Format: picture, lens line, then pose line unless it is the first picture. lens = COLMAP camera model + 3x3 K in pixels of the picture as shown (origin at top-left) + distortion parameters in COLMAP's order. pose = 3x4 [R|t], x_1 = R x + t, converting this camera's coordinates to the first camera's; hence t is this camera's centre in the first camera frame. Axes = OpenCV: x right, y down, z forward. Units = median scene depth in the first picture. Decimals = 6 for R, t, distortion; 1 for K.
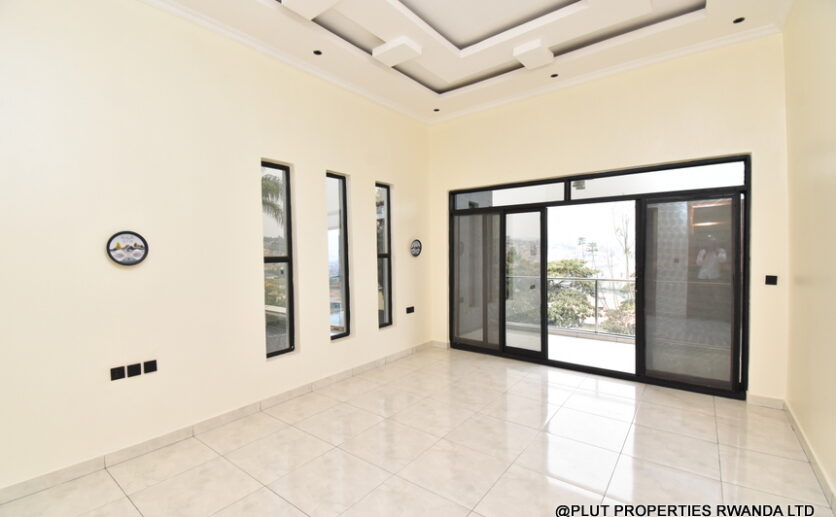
lens RADIAL K [[365.7, 0, 412.2], [0, 365.7, 250.6], [0, 0, 1]] dist [-0.013815, -0.010908]
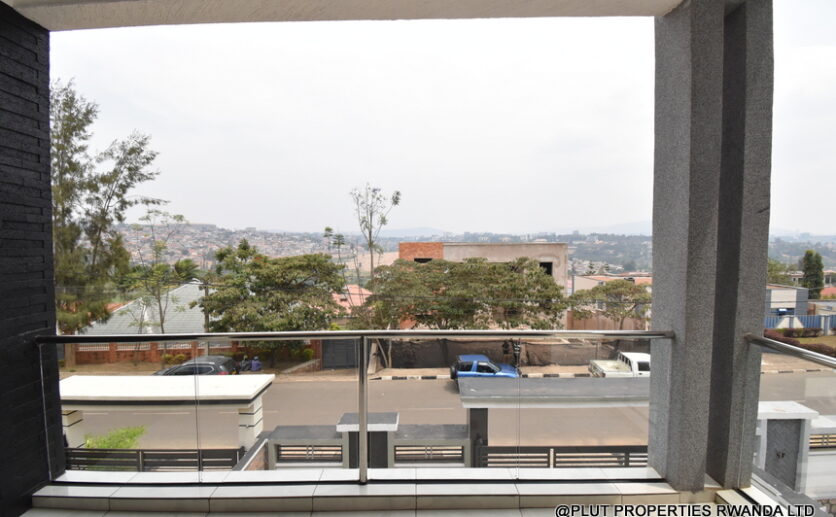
lens RADIAL K [[365.7, 0, 421.7], [0, 365.7, 261.0], [0, 0, 1]] dist [-0.013815, -0.010908]
pose [[0.771595, -0.027051, 0.635539, 0.079950], [-0.004181, 0.998858, 0.047591, -0.001798], [-0.636100, -0.039379, 0.770601, 0.174588]]
